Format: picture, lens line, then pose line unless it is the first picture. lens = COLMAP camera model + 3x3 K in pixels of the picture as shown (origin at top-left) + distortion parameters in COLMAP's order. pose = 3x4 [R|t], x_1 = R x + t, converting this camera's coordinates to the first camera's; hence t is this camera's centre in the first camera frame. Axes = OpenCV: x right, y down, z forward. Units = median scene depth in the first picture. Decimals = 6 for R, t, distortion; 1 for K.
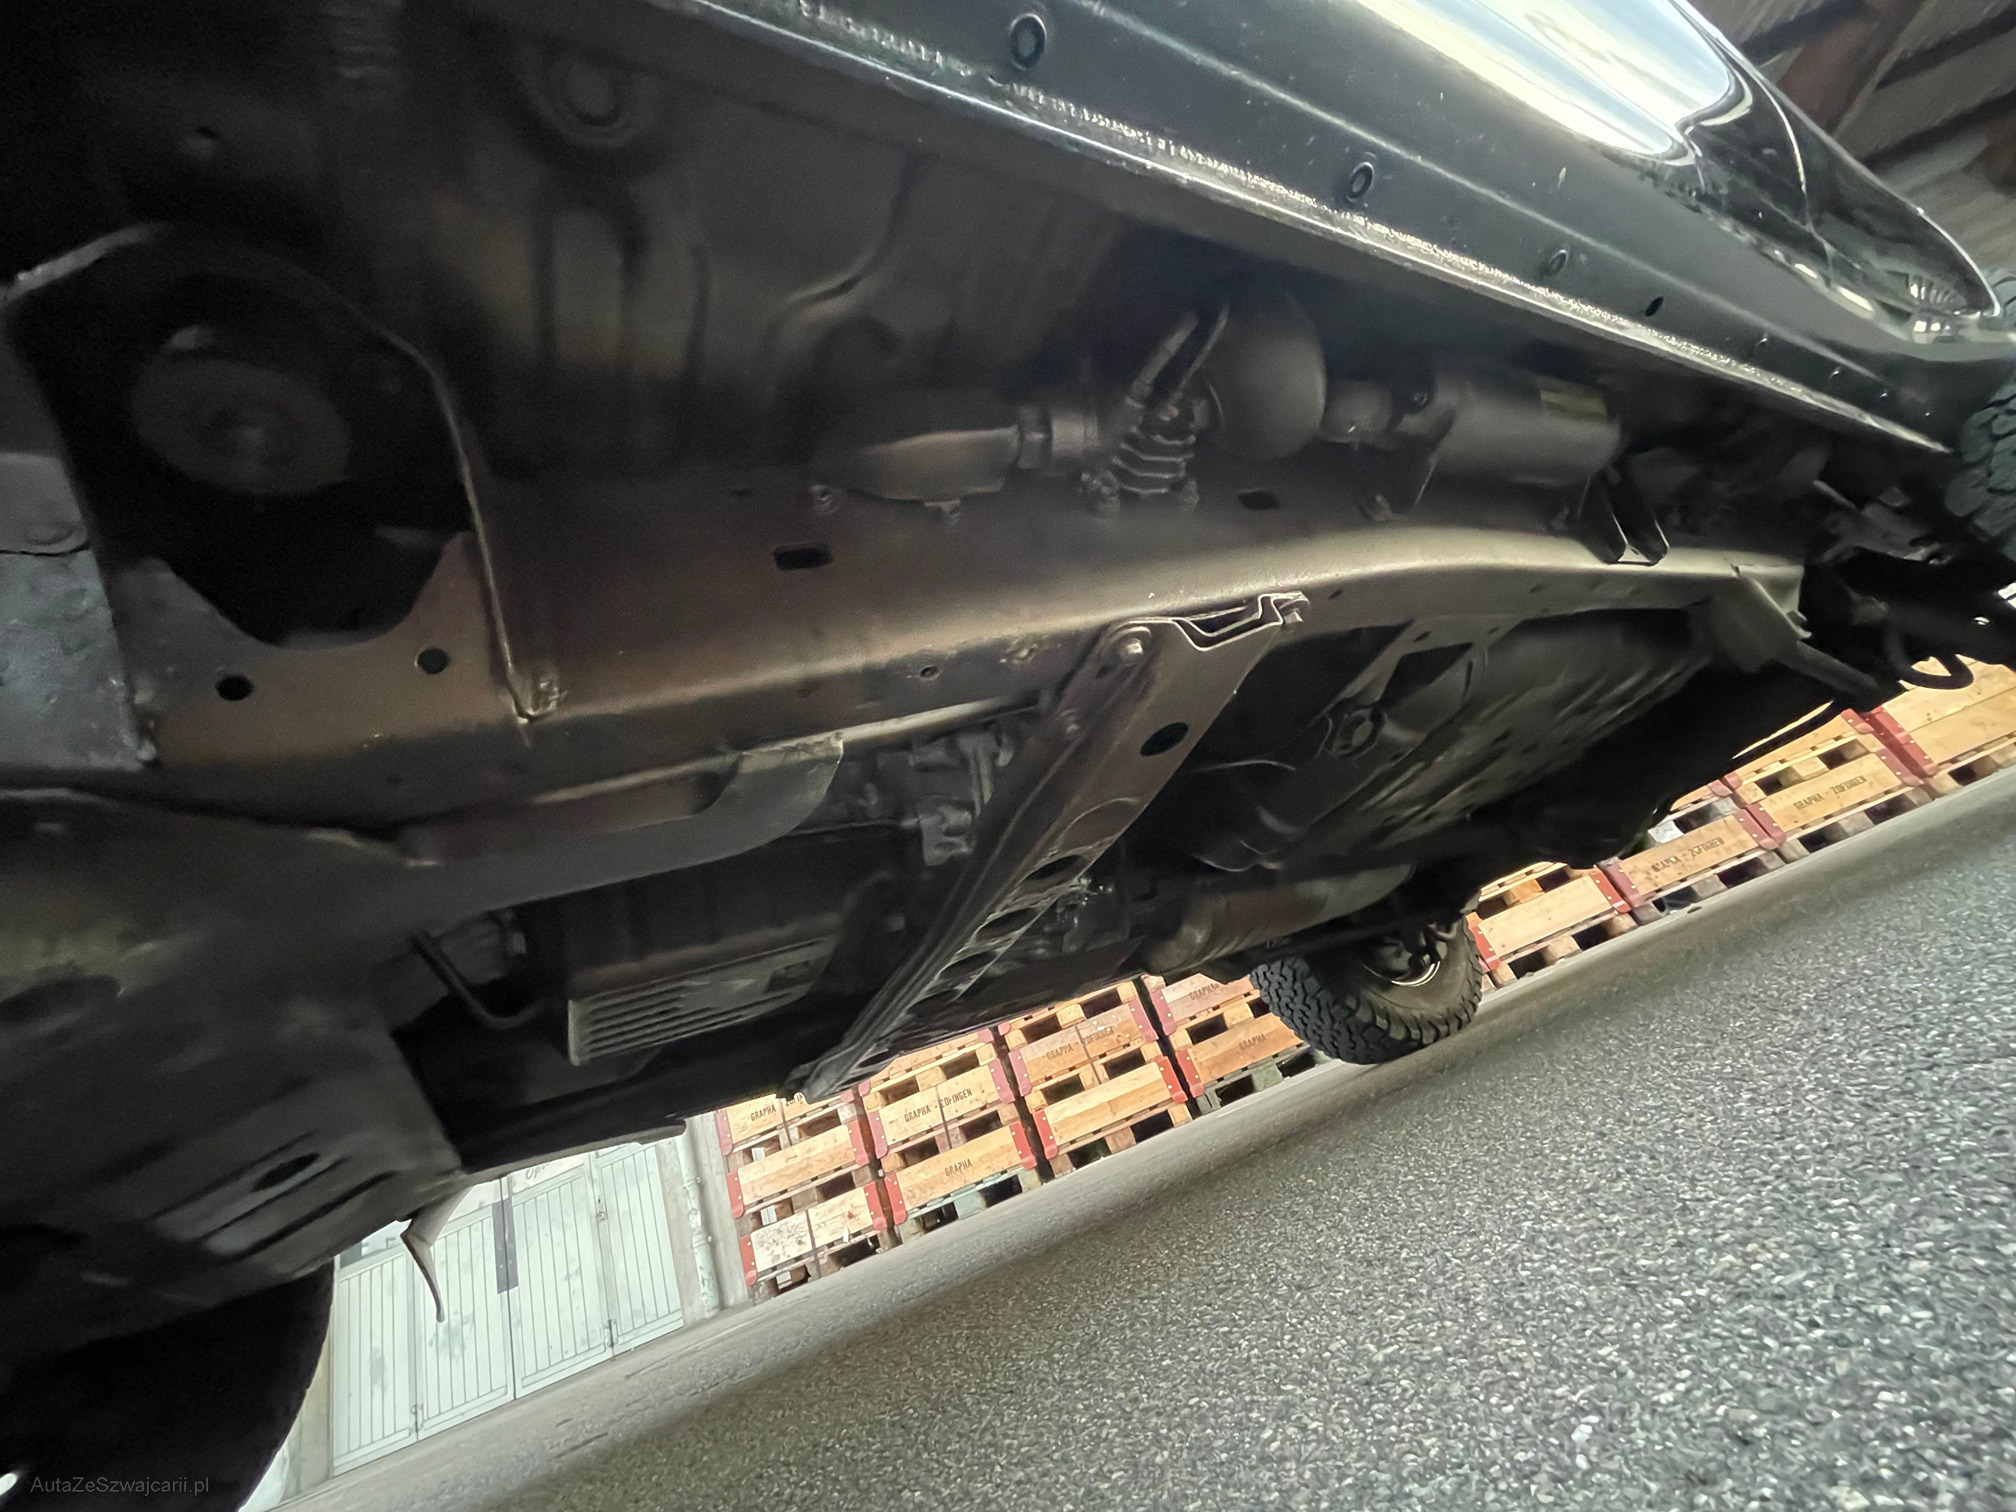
lens RADIAL K [[803.3, 0, 999.9], [0, 803.3, 751.3], [0, 0, 1]] dist [-0.002886, 0.000740]
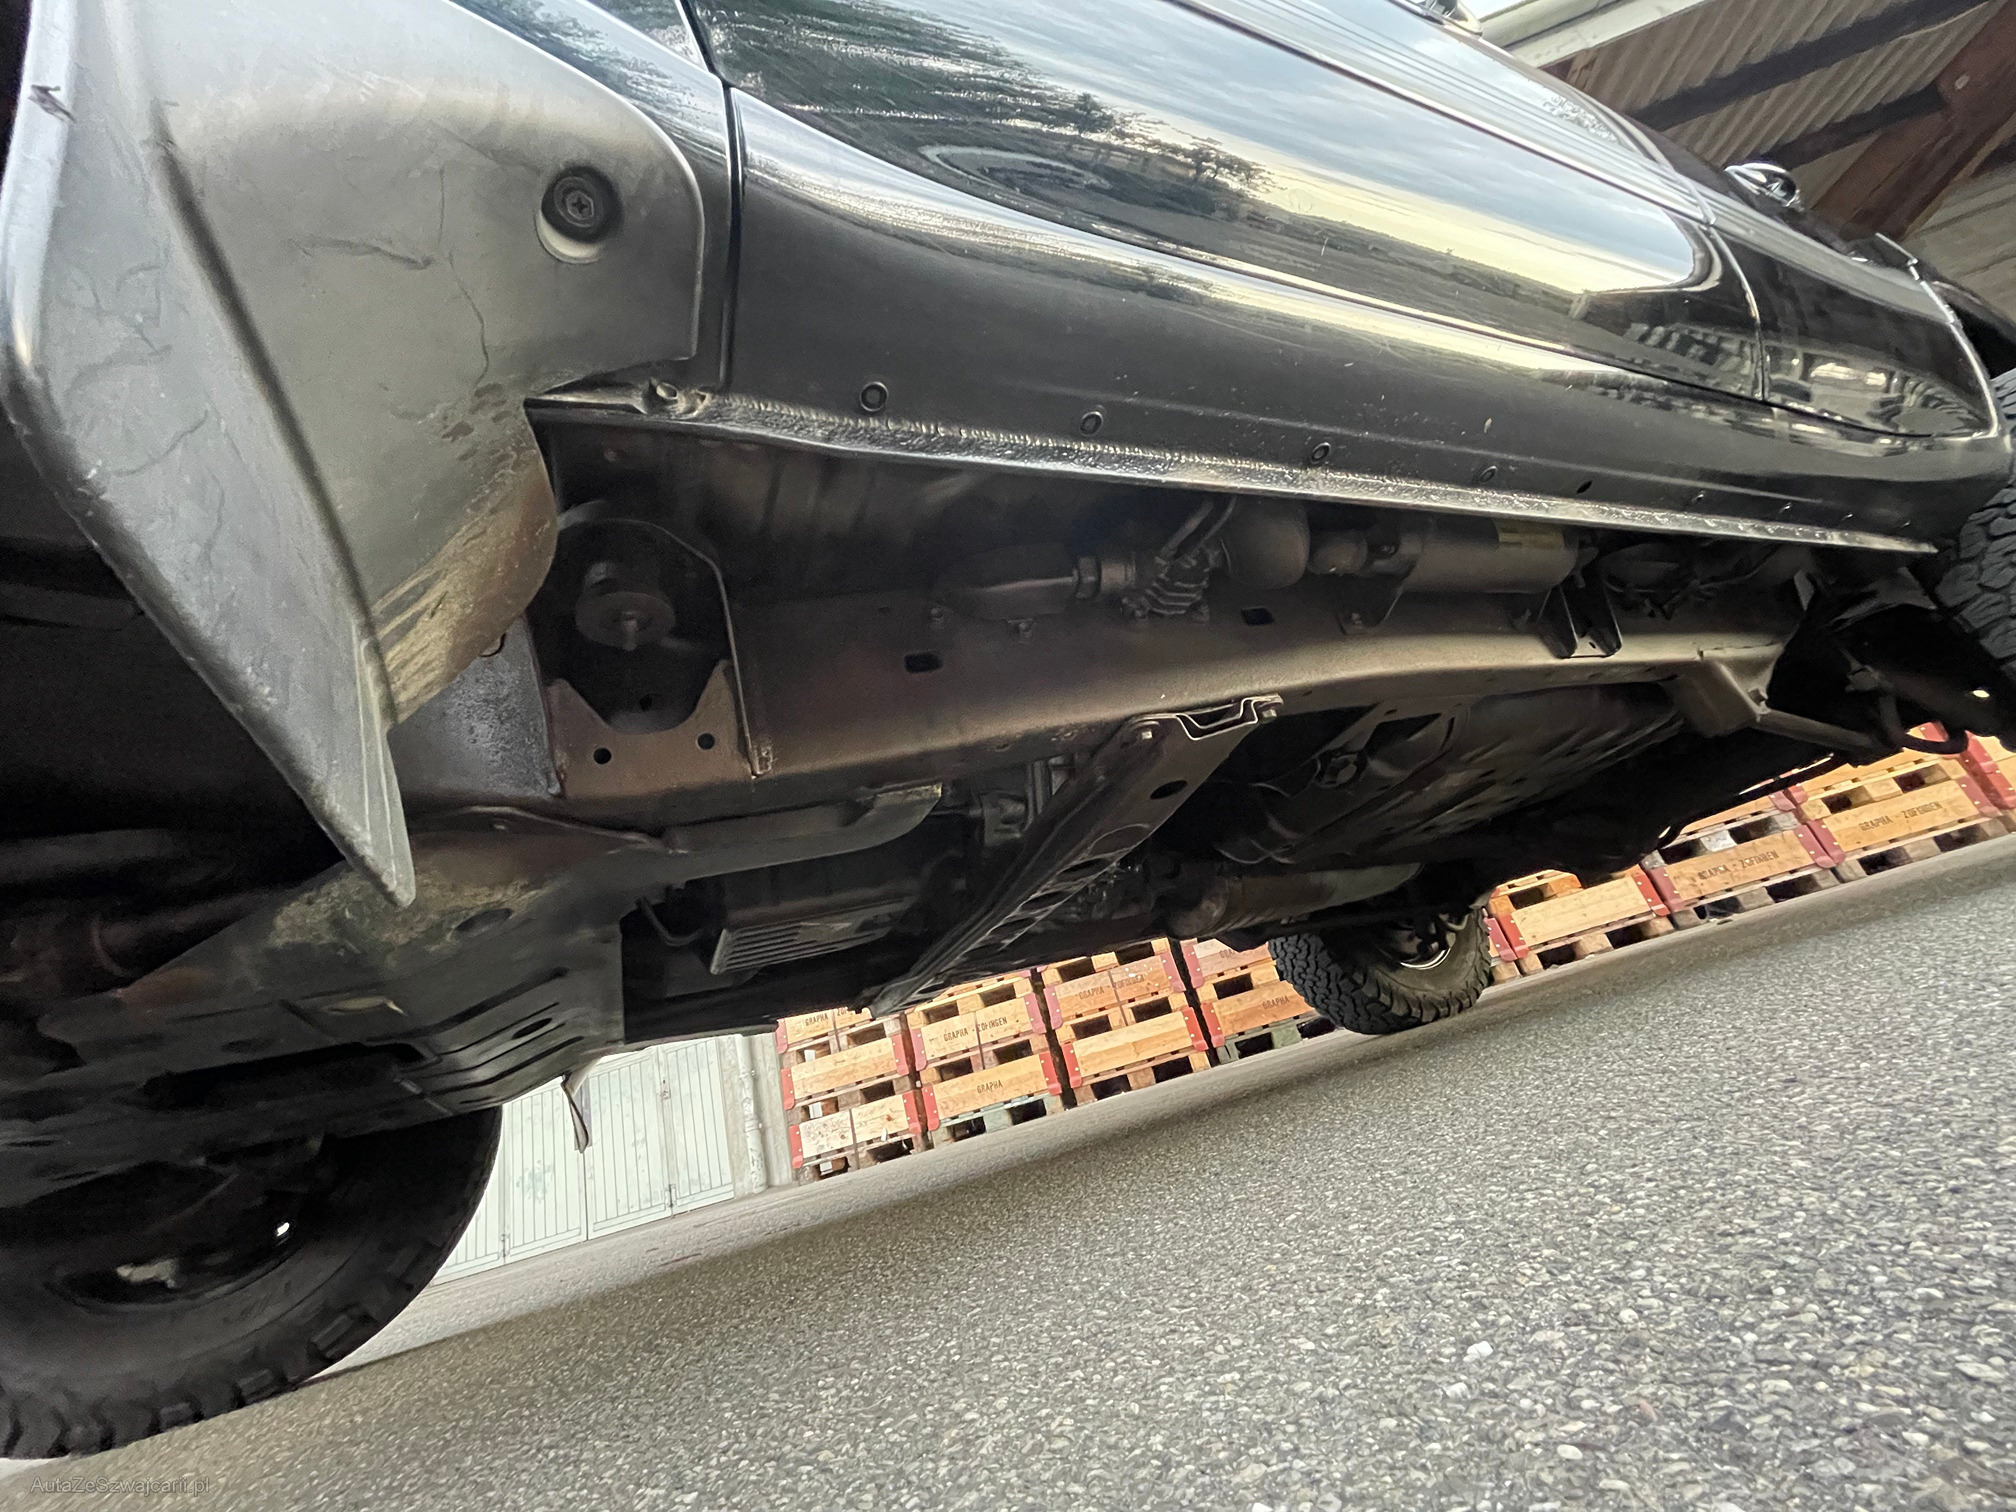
lens RADIAL K [[803.3, 0, 999.9], [0, 803.3, 751.3], [0, 0, 1]] dist [-0.002886, 0.000740]
pose [[0.994389, 0.079841, -0.069399, 0.002325], [-0.074268, 0.994067, 0.079472, -0.044460], [0.075332, -0.073872, 0.994418, -0.100138]]
